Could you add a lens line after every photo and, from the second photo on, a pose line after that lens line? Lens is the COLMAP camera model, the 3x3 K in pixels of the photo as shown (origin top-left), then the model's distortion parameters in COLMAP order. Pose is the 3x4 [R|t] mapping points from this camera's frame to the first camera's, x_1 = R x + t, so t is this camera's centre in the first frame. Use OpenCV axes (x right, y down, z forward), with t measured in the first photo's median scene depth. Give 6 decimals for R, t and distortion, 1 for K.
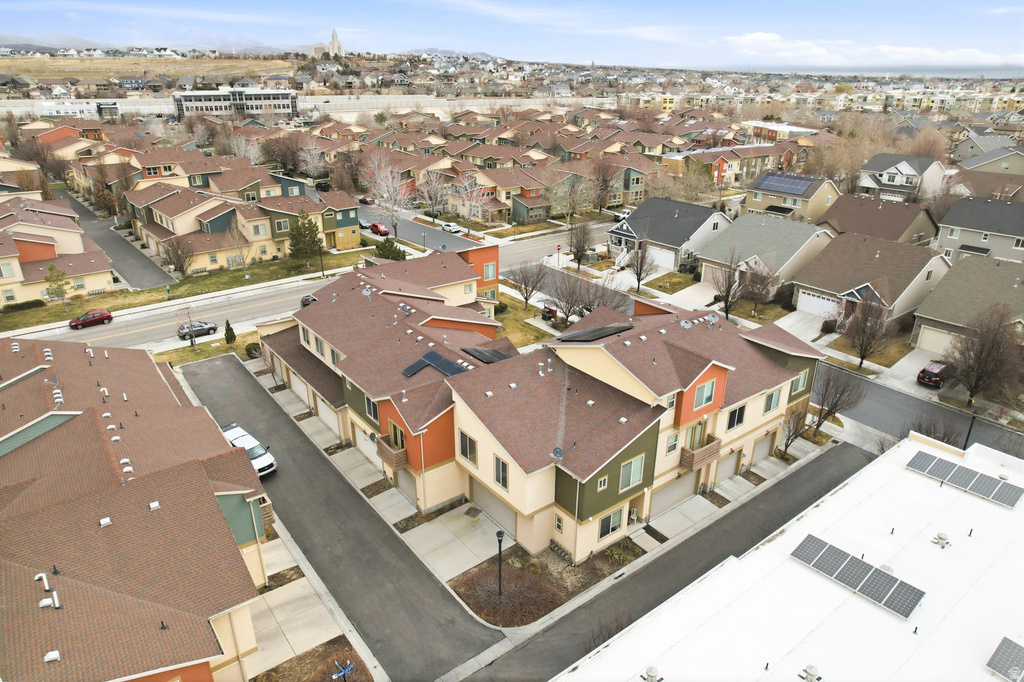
lens RADIAL K [[656.8, 0, 512.0], [0, 656.8, 341.0], [0, 0, 1]] dist [-0.107002, 0.087482]
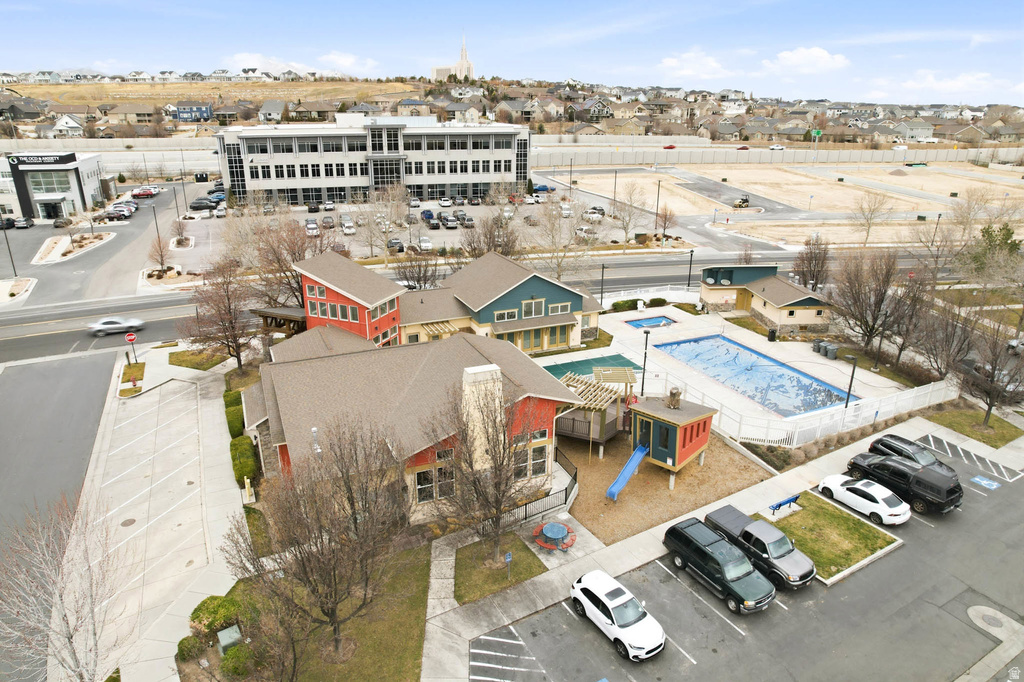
lens RADIAL K [[656.8, 0, 512.0], [0, 656.8, 341.0], [0, 0, 1]] dist [-0.107002, 0.087482]
pose [[0.993132, 0.039280, -0.110206, -0.300262], [-0.044328, 0.998060, -0.043730, -0.244417], [0.108275, 0.048314, 0.992946, 0.619636]]
